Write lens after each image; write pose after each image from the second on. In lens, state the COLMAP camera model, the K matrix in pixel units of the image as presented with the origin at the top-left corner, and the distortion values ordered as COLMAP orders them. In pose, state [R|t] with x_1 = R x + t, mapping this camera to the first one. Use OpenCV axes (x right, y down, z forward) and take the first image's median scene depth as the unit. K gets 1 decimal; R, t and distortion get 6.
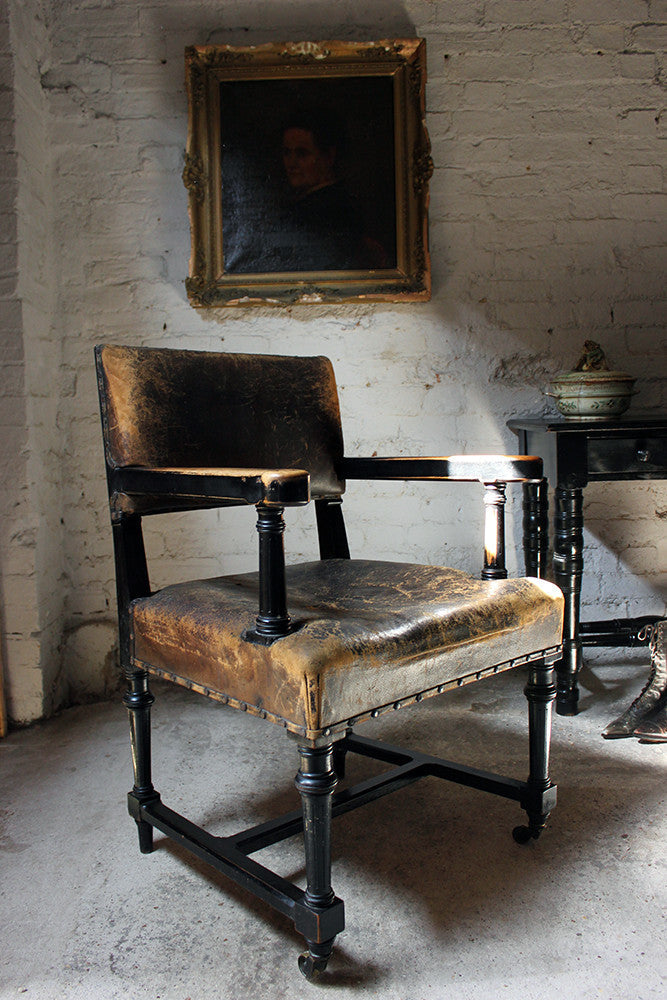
lens RADIAL K [[942.5, 0, 330.7], [0, 942.5, 503.9], [0, 0, 1]] dist [-0.142102, 0.180699]
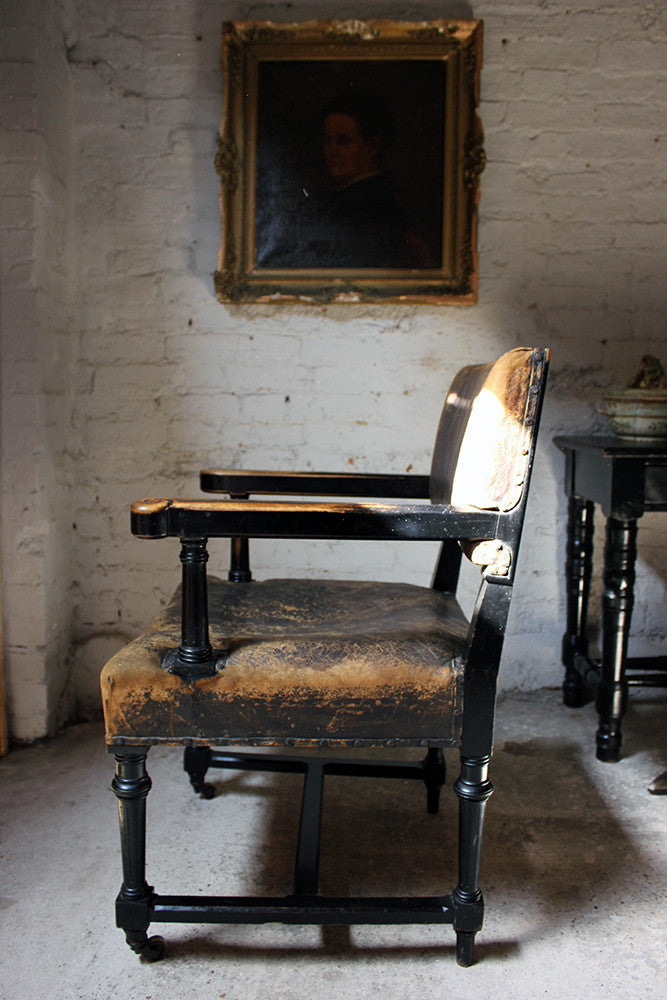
lens RADIAL K [[909.4, 0, 335.2], [0, 909.4, 502.4], [0, 0, 1]] dist [-0.160757, 0.194075]
pose [[0.999048, 0.038329, -0.020834, -0.007594], [-0.037963, 0.999122, 0.017693, -0.032380], [0.021494, -0.016885, 0.999626, 0.103569]]
